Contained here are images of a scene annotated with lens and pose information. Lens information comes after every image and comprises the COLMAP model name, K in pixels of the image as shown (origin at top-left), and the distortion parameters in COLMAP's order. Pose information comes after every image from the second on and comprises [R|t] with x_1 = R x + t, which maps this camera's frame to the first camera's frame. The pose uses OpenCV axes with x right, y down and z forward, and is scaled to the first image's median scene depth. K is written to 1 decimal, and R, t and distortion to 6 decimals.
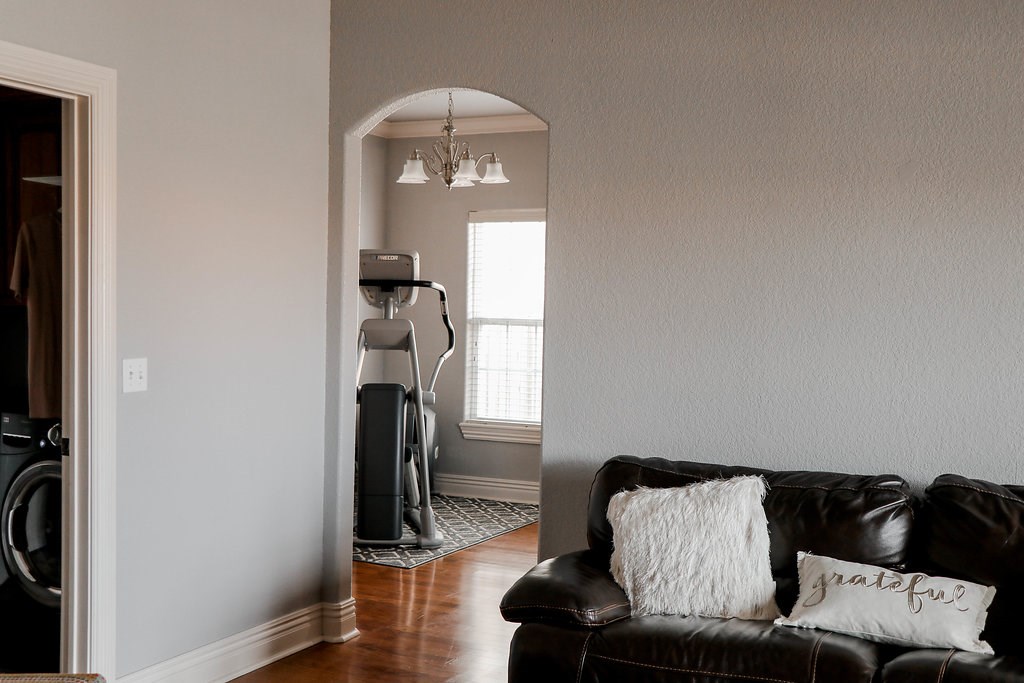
lens RADIAL K [[1133.5, 0, 512.0], [0, 1133.5, 341.5], [0, 0, 1]] dist [-0.004919, 0.031232]
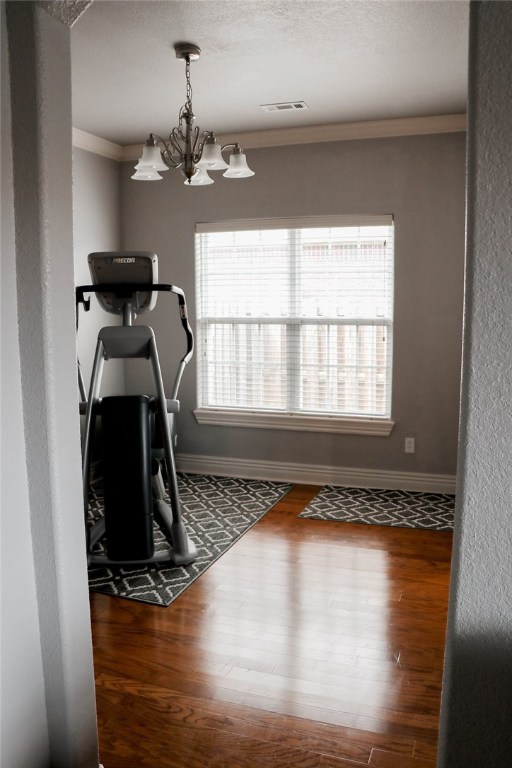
lens RADIAL K [[615.4, 0, 256.0], [0, 615.4, 384.0], [0, 0, 1]] dist [-0.180160, 0.142244]
pose [[0.994583, -0.038493, 0.096558, -0.053038], [0.028439, 0.994231, 0.103417, -0.021388], [-0.099982, -0.100111, 0.989940, 0.478565]]
